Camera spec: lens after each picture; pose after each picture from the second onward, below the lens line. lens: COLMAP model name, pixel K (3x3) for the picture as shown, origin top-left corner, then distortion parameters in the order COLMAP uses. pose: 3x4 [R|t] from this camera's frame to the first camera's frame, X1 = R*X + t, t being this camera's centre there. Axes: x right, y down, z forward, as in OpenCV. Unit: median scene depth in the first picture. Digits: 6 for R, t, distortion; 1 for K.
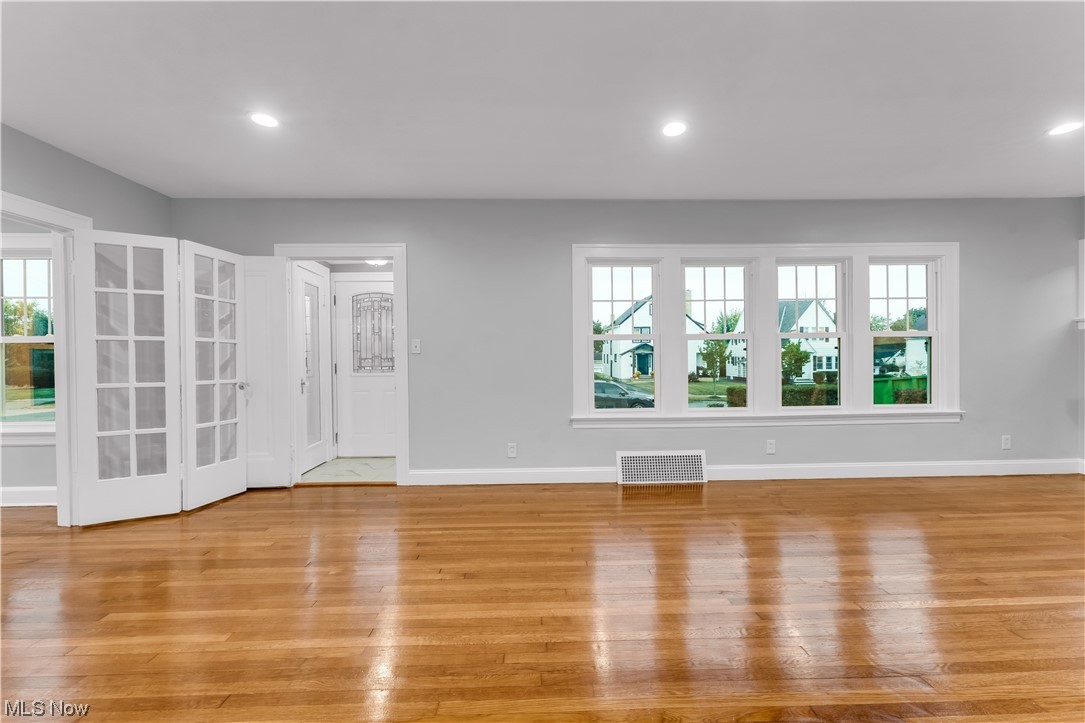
lens RADIAL K [[425.1, 0, 551.0], [0, 425.1, 369.6], [0, 0, 1]] dist [-0.007816, -0.000116]
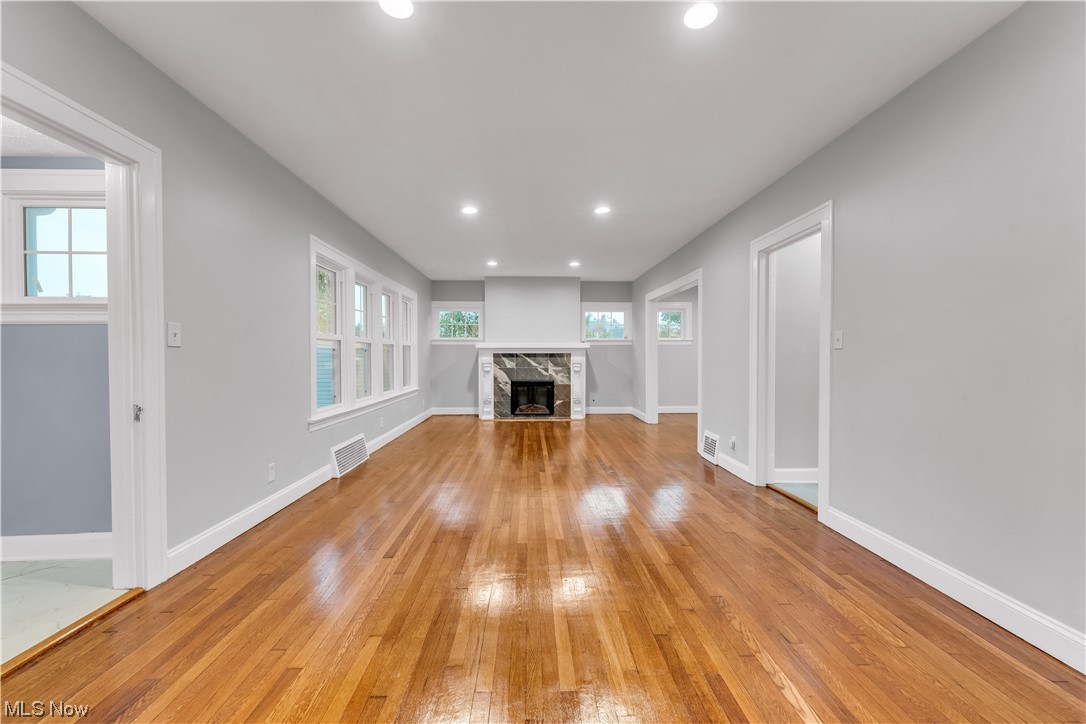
lens RADIAL K [[425.5, 0, 545.2], [0, 425.5, 362.5], [0, 0, 1]] dist [-0.007816, -0.000116]
pose [[-0.004782, -0.001877, 0.999987, -0.885212], [0.003558, 0.999992, 0.001894, -0.014077], [-0.999982, 0.003567, -0.004775, 0.492660]]
